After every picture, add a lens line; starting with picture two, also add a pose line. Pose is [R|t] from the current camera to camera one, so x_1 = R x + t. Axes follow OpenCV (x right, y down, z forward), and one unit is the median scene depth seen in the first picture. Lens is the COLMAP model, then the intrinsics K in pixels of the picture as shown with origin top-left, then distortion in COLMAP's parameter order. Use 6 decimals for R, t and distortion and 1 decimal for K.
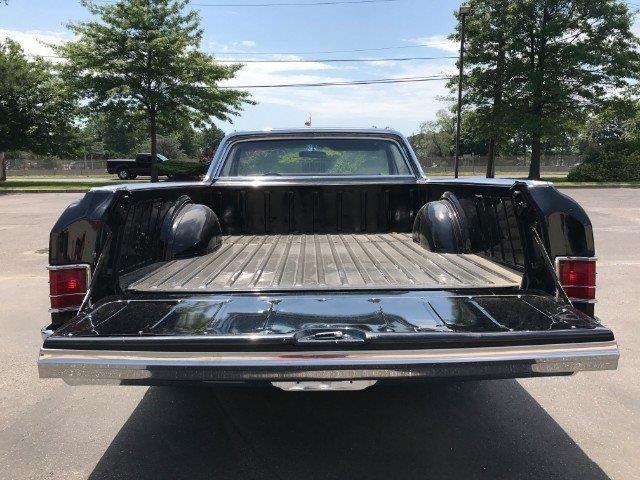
lens RADIAL K [[518.1, 0, 320.0], [0, 518.1, 240.0], [0, 0, 1]] dist [-0.000383, -0.003255]
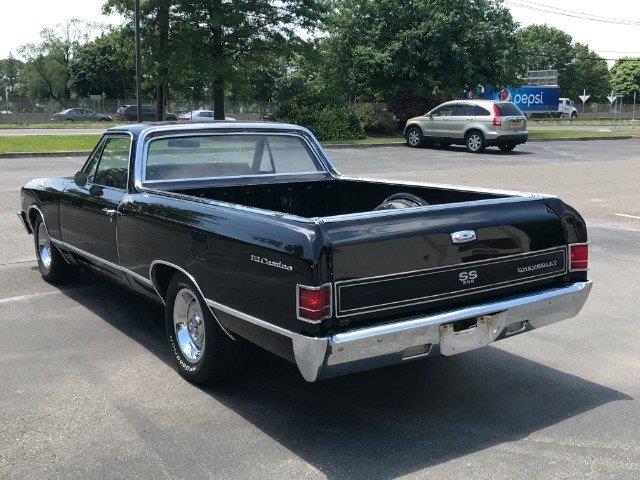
lens RADIAL K [[707.8, 0, 320.0], [0, 707.8, 240.0], [0, 0, 1]] dist [0.109922, -0.352895]
pose [[0.837021, -0.082999, 0.540840, -0.078481], [0.062430, 0.996460, 0.056301, -0.008653], [-0.543598, -0.013361, 0.839239, -0.024420]]
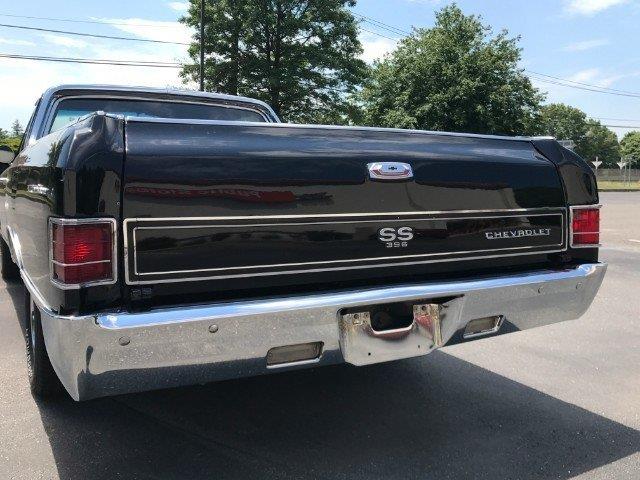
lens RADIAL K [[588.7, 0, 320.0], [0, 588.7, 240.0], [0, 0, 1]] dist [0.065149, -0.150784]
pose [[0.880490, -0.031209, 0.473036, -0.032775], [0.041805, 0.999055, -0.011900, 0.005462], [-0.472217, 0.030253, 0.880963, 0.009865]]
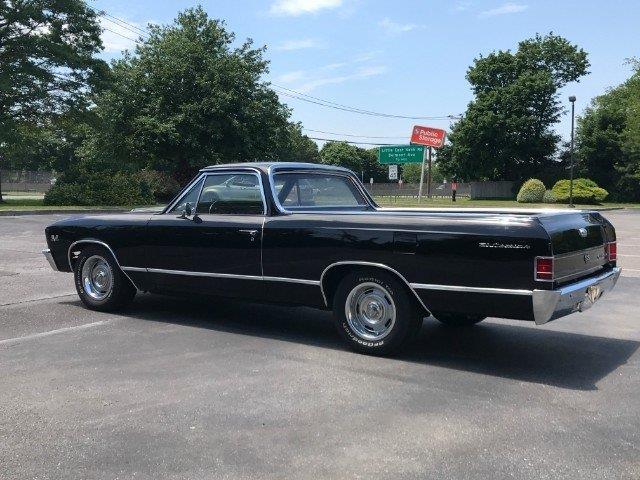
lens RADIAL K [[707.8, 0, 320.0], [0, 707.8, 240.0], [0, 0, 1]] dist [0.109922, -0.352895]
pose [[0.583694, -0.032663, 0.811317, -0.172266], [0.081754, 0.996477, -0.018700, -0.001894], [-0.807848, 0.077244, 0.584308, 0.007259]]
